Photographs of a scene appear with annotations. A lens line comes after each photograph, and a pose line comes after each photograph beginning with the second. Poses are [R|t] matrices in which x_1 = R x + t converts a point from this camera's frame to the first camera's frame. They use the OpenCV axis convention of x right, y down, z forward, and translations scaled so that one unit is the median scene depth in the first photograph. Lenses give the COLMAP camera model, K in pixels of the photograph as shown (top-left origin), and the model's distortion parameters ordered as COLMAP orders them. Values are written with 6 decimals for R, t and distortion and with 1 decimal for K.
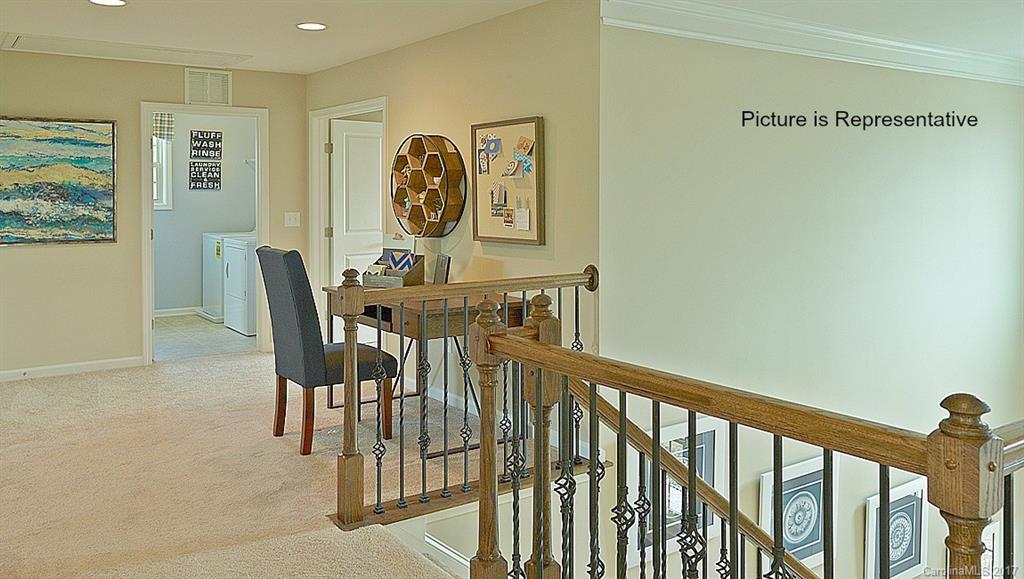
lens RADIAL K [[836.6, 0, 512.0], [0, 836.6, 289.5], [0, 0, 1]] dist [0.004332, 0.002596]
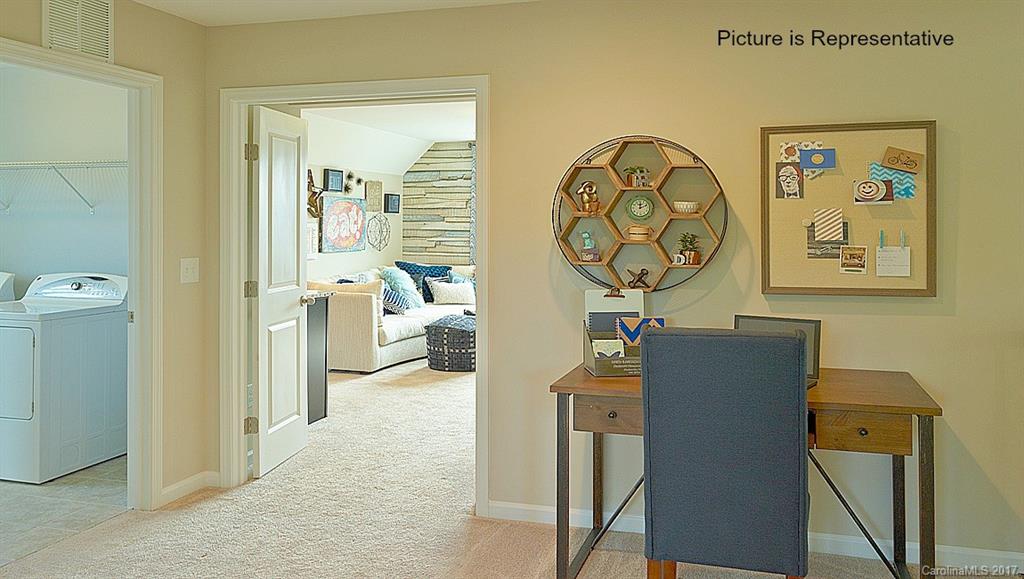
lens RADIAL K [[836.6, 0, 512.0], [0, 836.6, 289.5], [0, 0, 1]] dist [0.004332, 0.002596]
pose [[0.790142, -0.047325, 0.611093, -0.653623], [0.069996, 0.997459, -0.013258, -0.069342], [-0.608913, 0.053249, 0.791447, 0.596056]]
